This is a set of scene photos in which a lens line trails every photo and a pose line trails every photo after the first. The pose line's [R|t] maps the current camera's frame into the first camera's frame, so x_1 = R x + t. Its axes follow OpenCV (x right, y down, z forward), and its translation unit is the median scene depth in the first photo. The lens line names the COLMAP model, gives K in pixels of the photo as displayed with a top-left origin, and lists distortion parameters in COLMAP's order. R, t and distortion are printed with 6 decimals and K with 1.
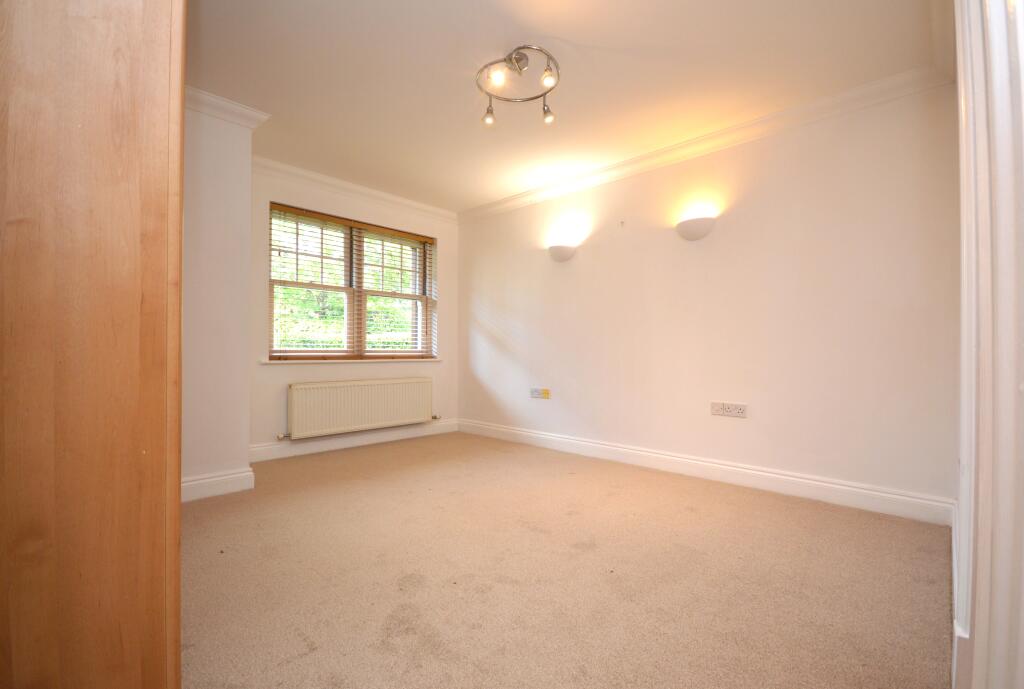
lens RADIAL K [[469.0, 0, 507.8], [0, 469.0, 346.7], [0, 0, 1]] dist [-0.011742, 0.003268]
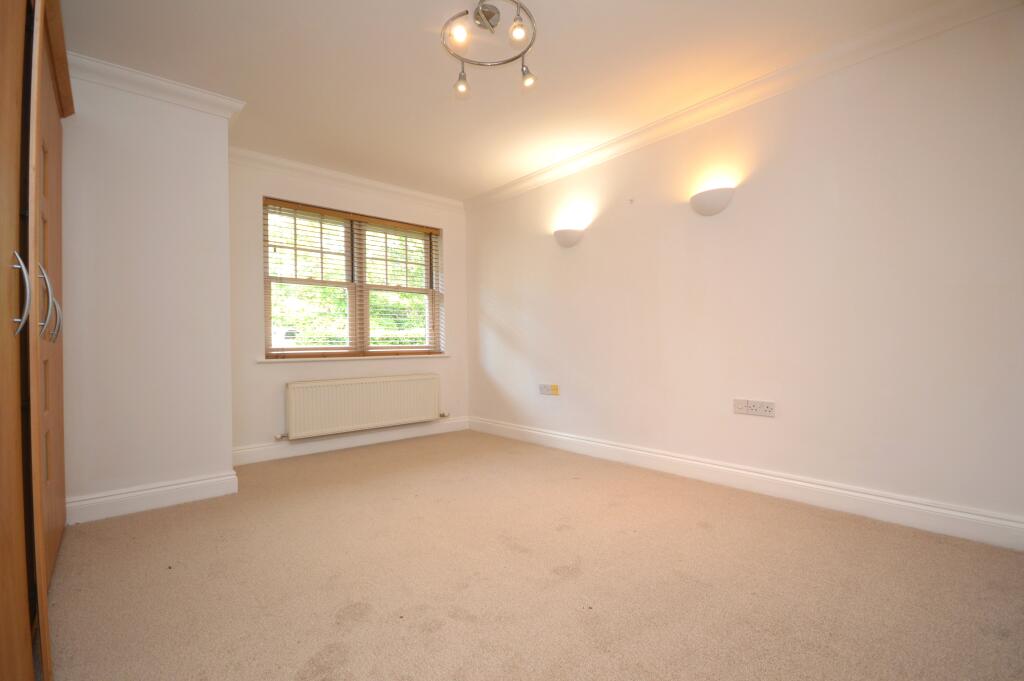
lens RADIAL K [[463.2, 0, 505.0], [0, 463.2, 342.6], [0, 0, 1]] dist [-0.002334, -0.007022]
pose [[0.995334, -0.019099, -0.094575, 0.094564], [0.019528, 0.999803, 0.003619, 0.001626], [0.094488, -0.005449, 0.995511, 0.100807]]
